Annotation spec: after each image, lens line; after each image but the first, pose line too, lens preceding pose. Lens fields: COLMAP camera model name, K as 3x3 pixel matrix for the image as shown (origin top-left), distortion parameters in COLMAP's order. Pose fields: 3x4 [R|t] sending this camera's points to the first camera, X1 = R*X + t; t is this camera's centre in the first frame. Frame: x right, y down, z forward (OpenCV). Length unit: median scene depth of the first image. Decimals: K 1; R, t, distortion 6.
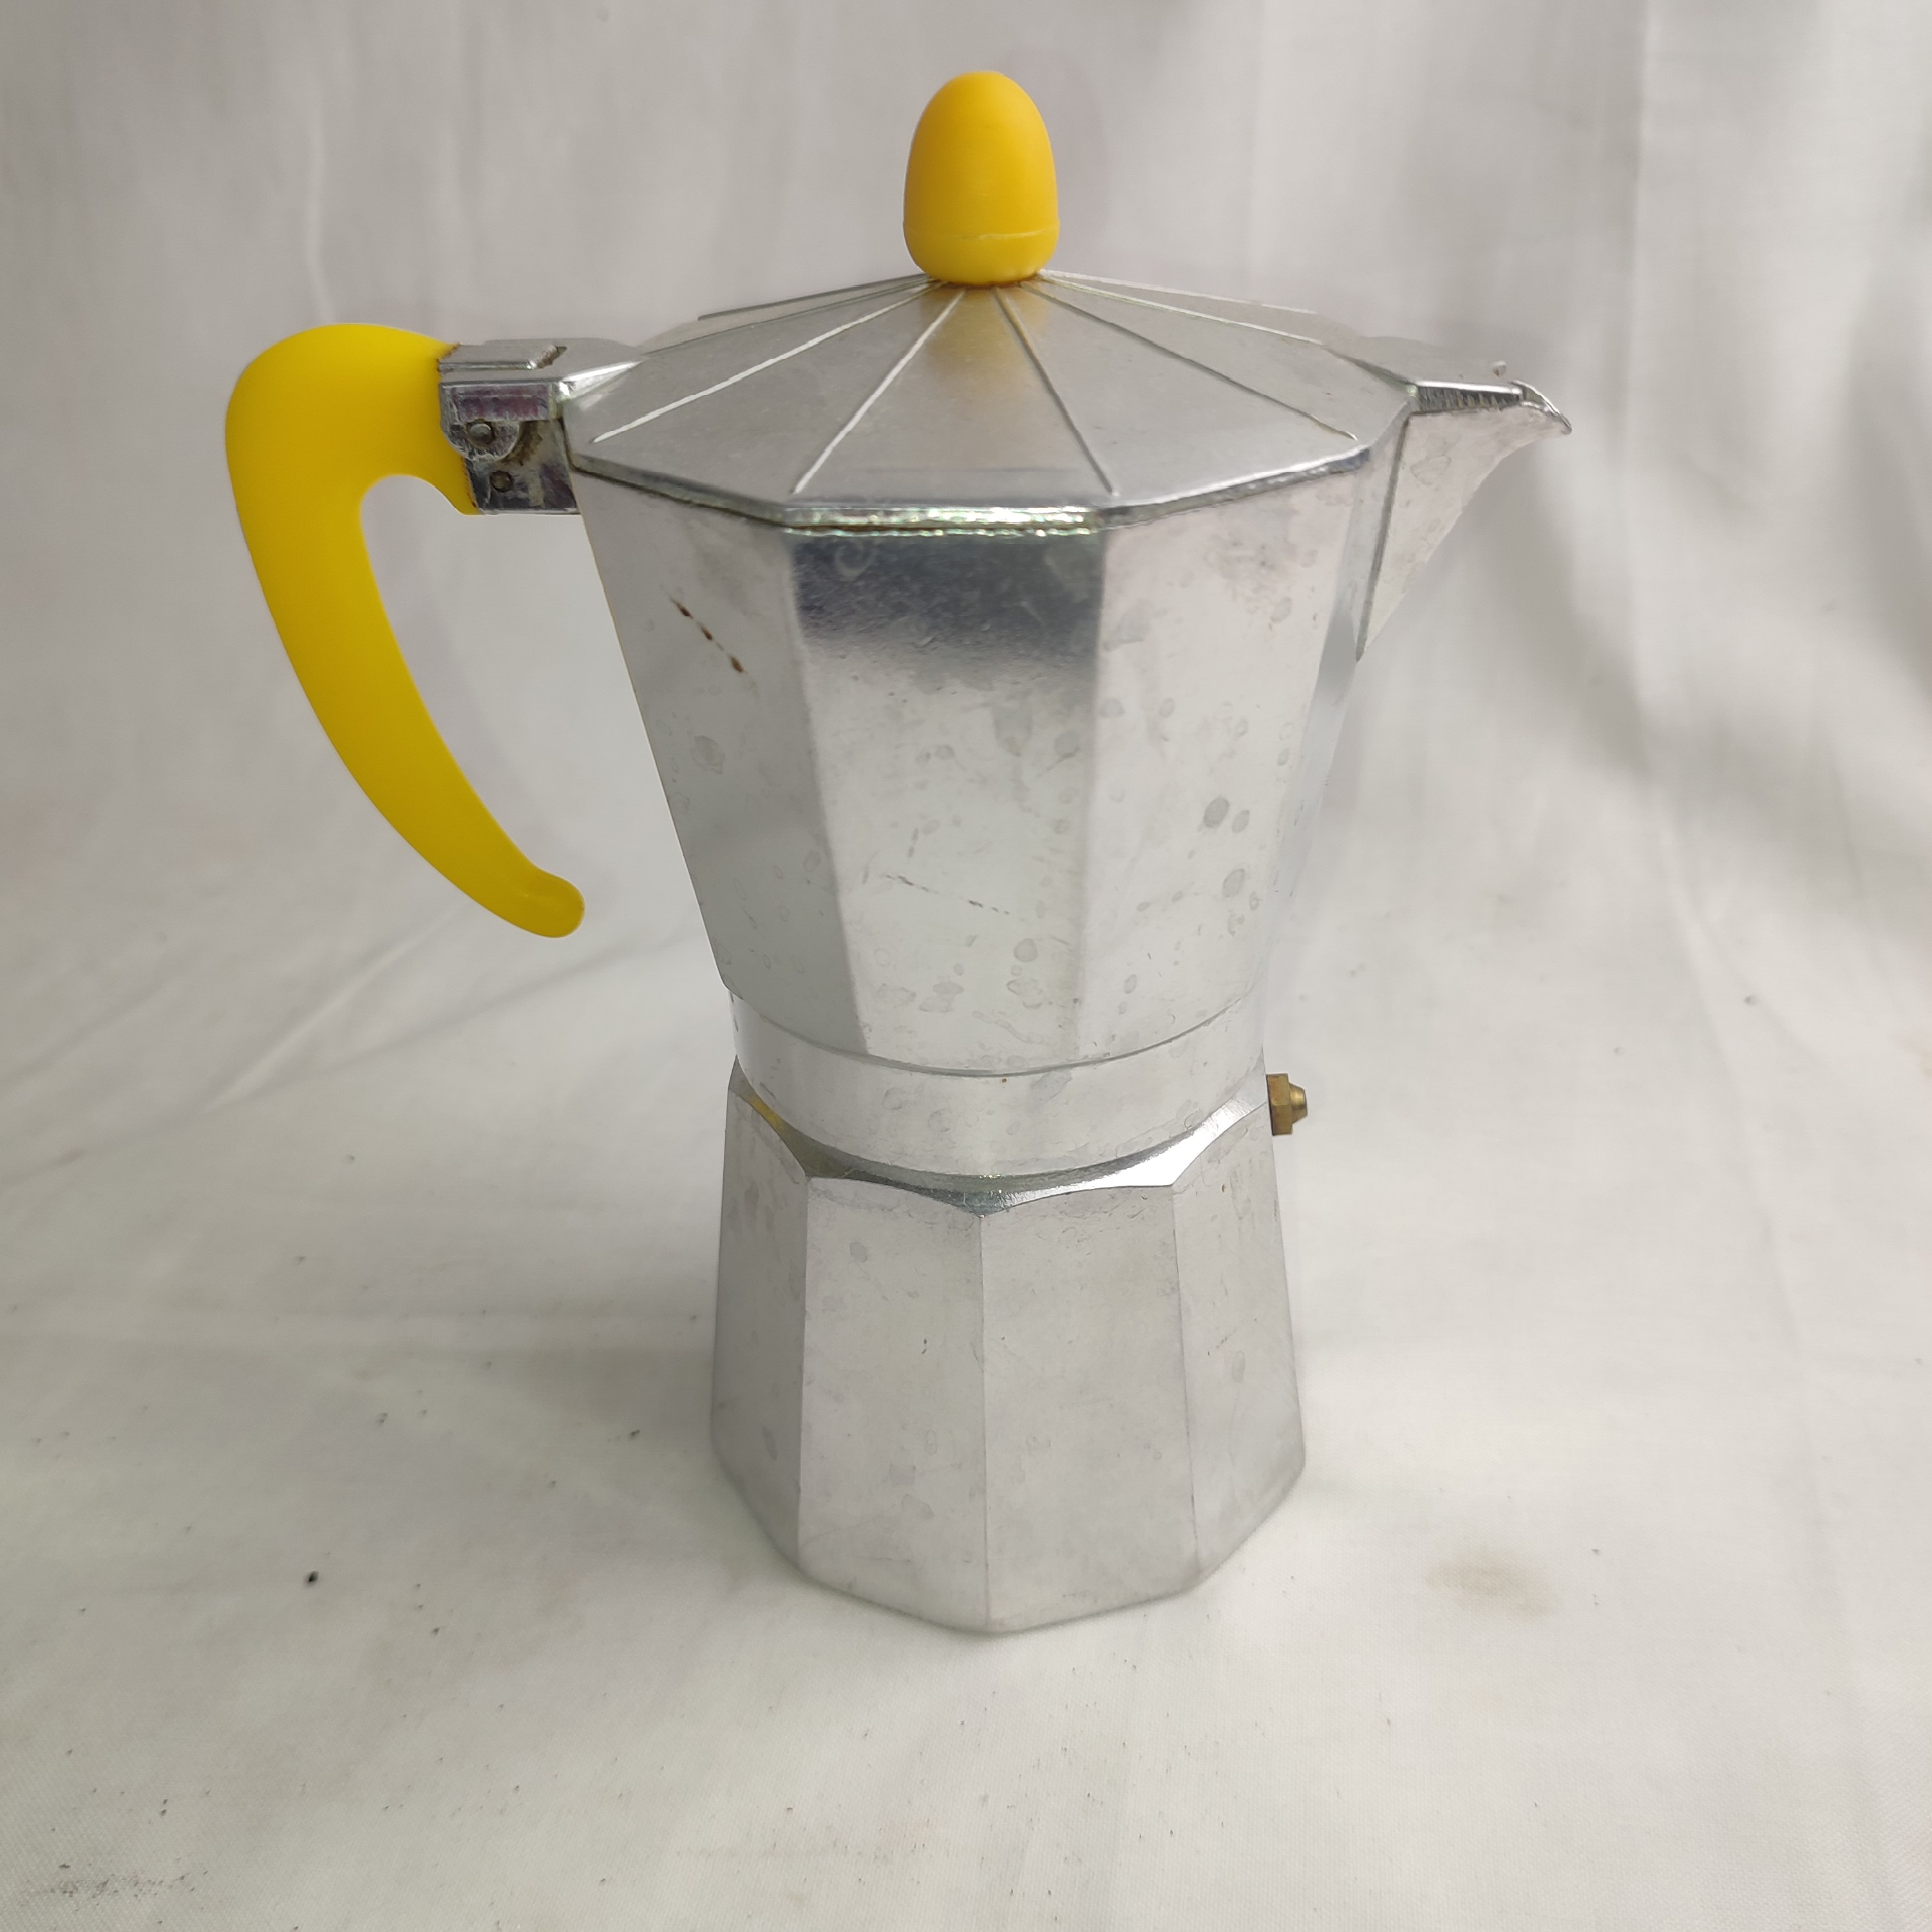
lens RADIAL K [[1901.2, 0, 967.7], [0, 1901.2, 966.1], [0, 0, 1]] dist [-0.020398, 0.000000]
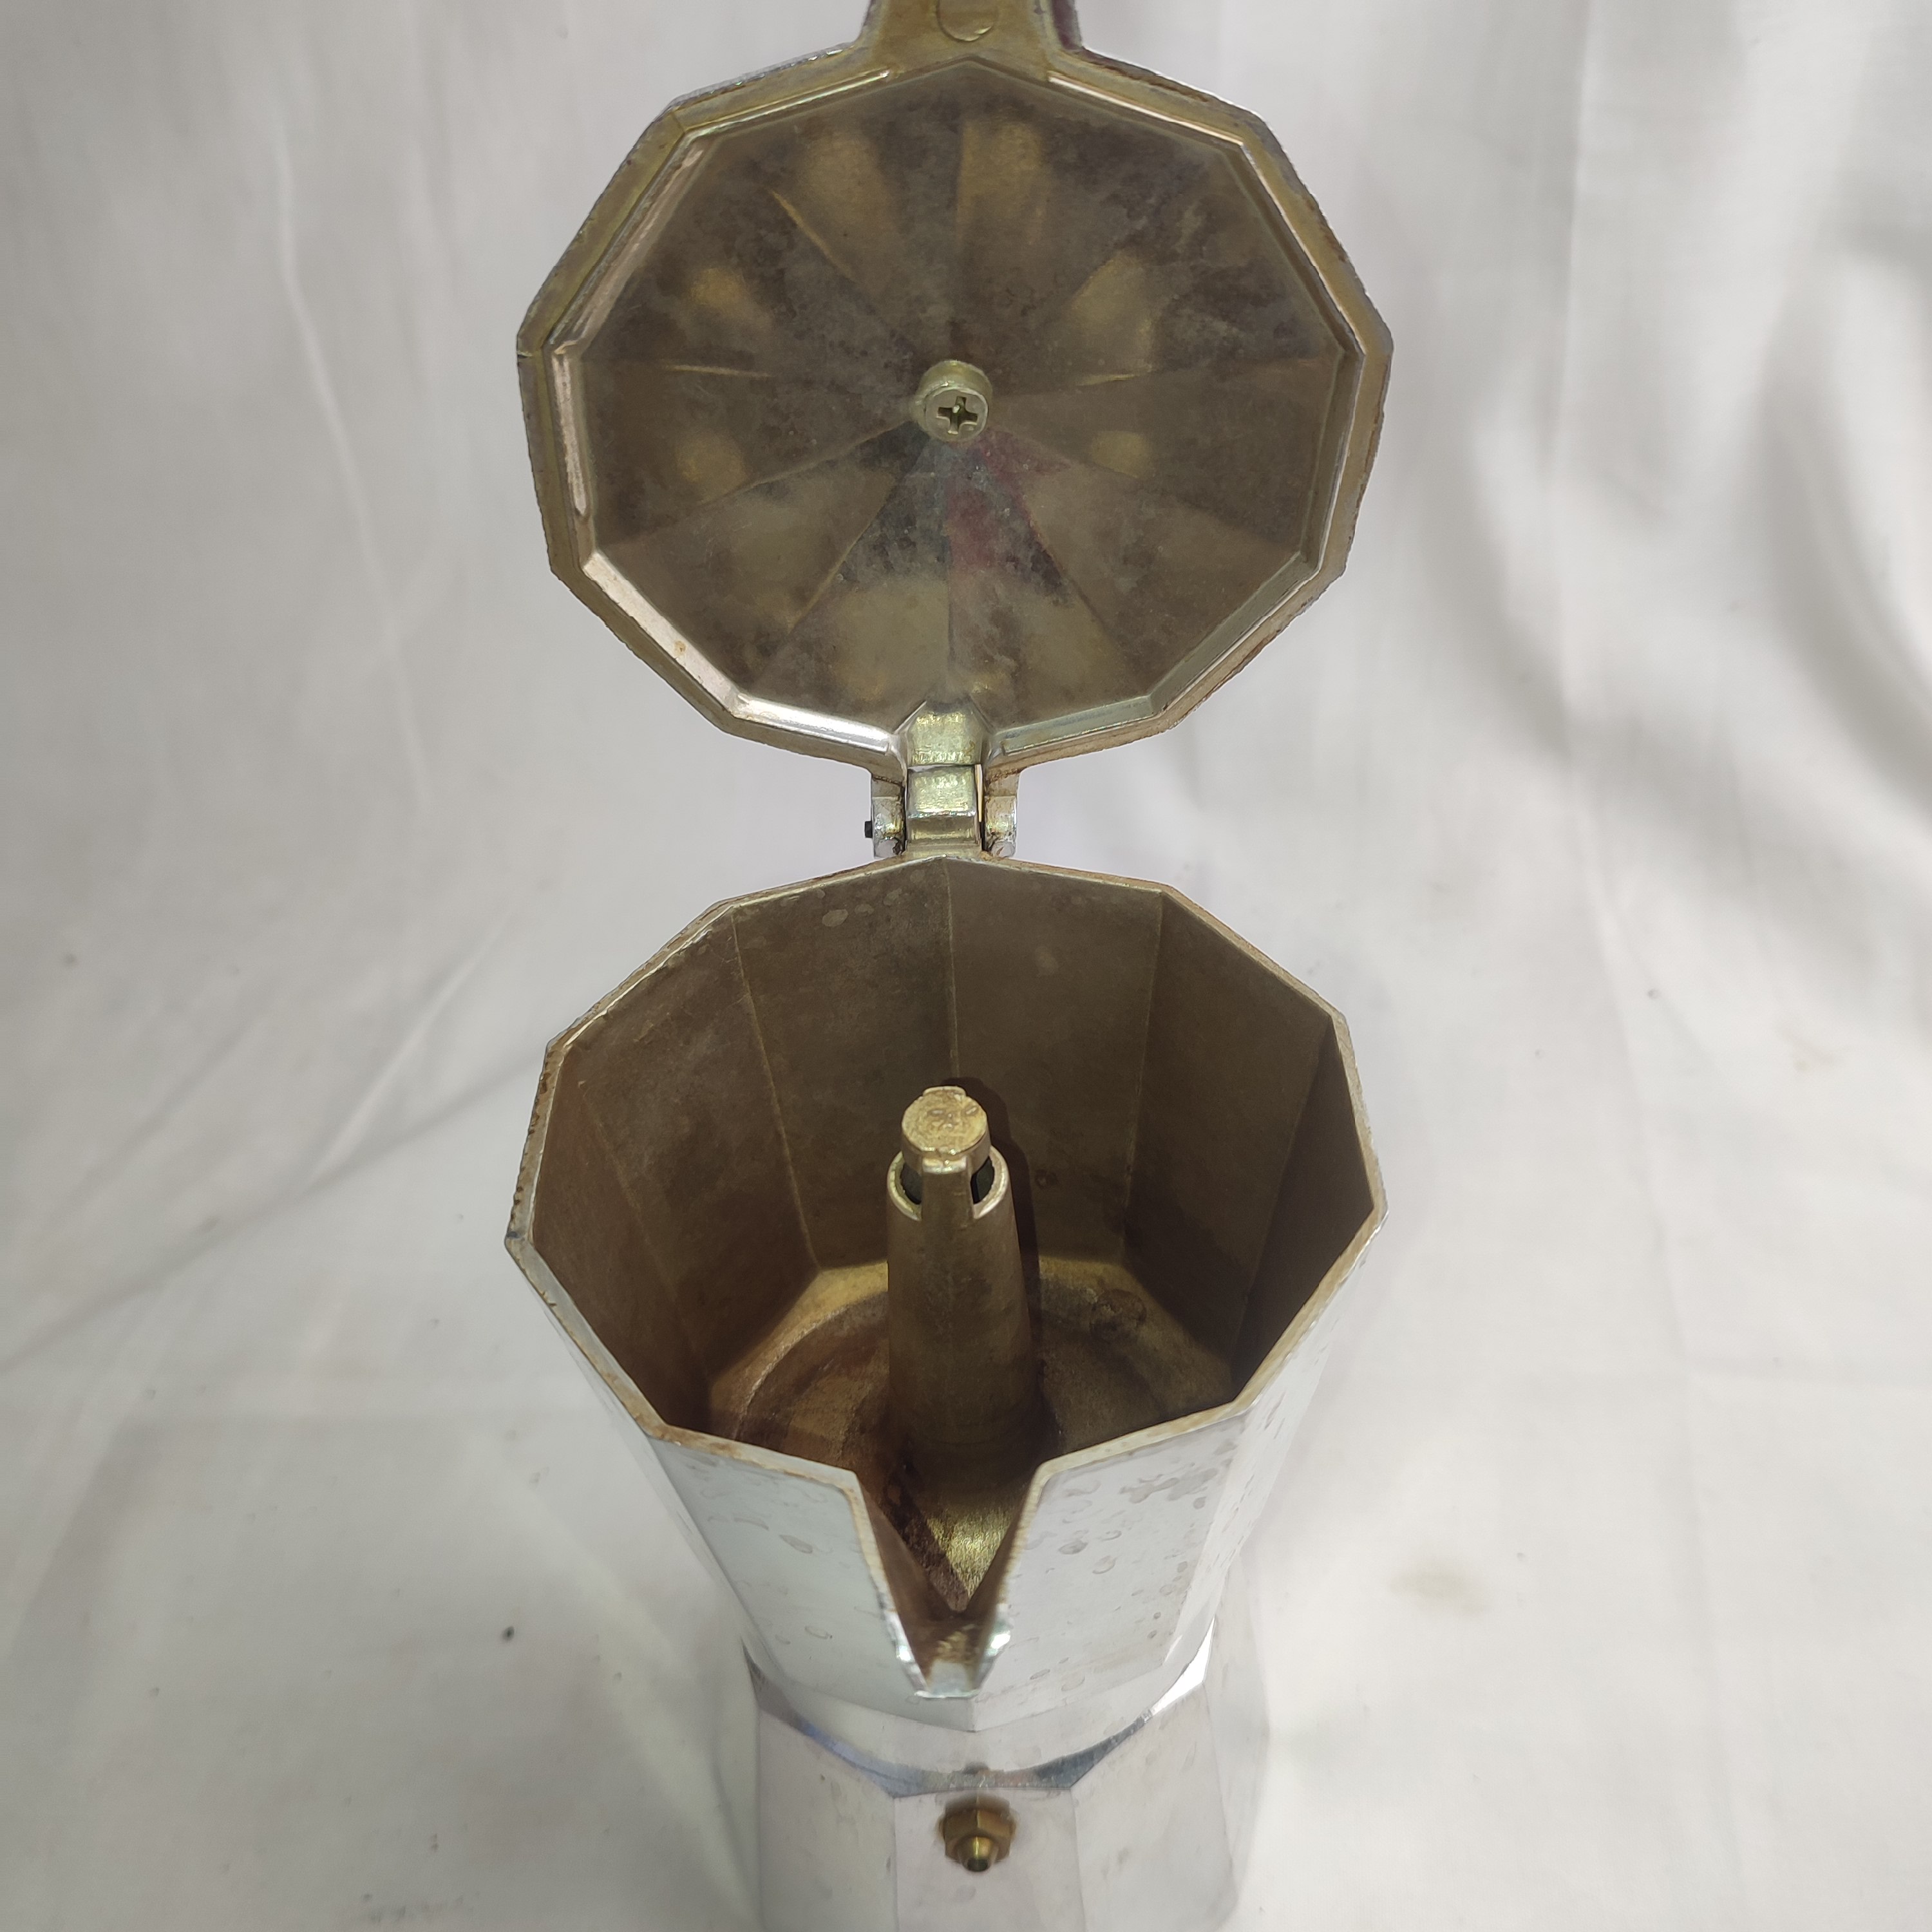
lens RADIAL K [[1901.2, 0, 966.1], [0, 1901.2, 961.6], [0, 0, 1]] dist [-0.020398, 0.000000]
pose [[0.997930, -0.049916, 0.040540, -0.049512], [0.041083, 0.979898, 0.195223, -0.232970], [-0.049470, -0.193153, 0.979921, -0.105892]]
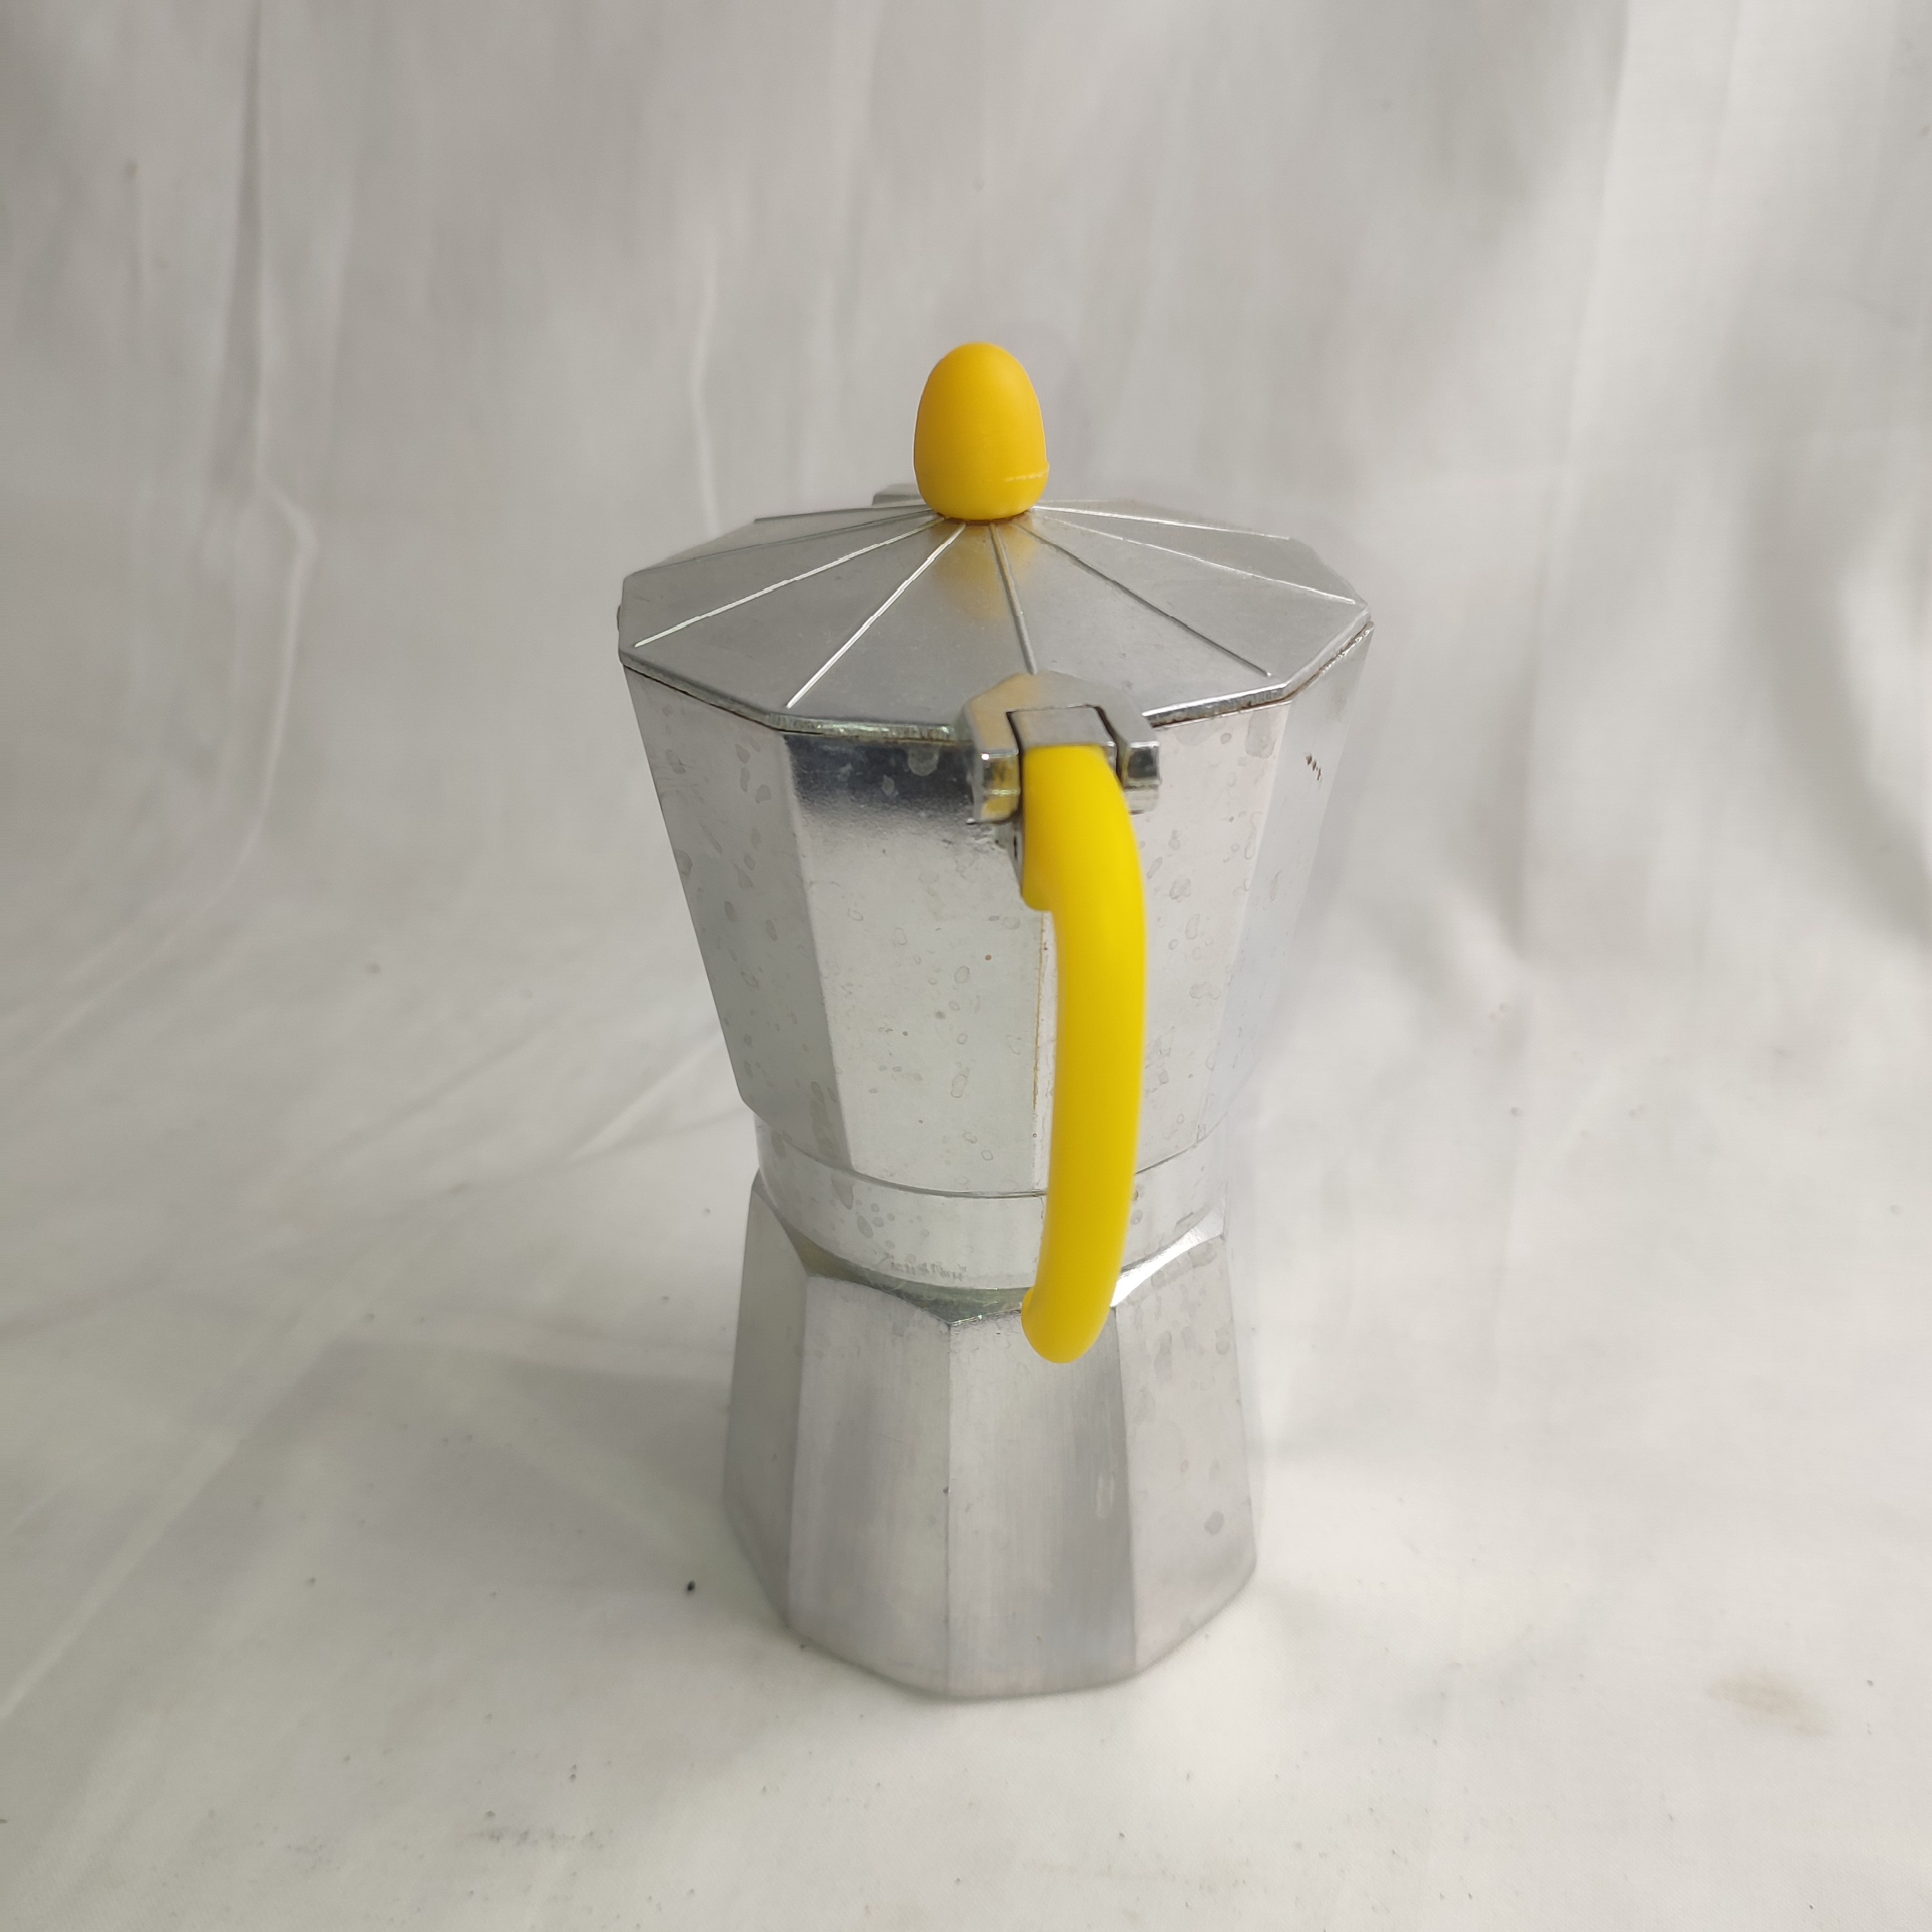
lens RADIAL K [[1901.2, 0, 964.7], [0, 1901.2, 964.6], [0, 0, 1]] dist [-0.020398, 0.000000]
pose [[0.992313, 0.071263, -0.101178, -0.064659], [-0.075177, 0.996541, -0.035408, -0.013227], [0.098304, 0.042742, 0.994238, -0.085761]]
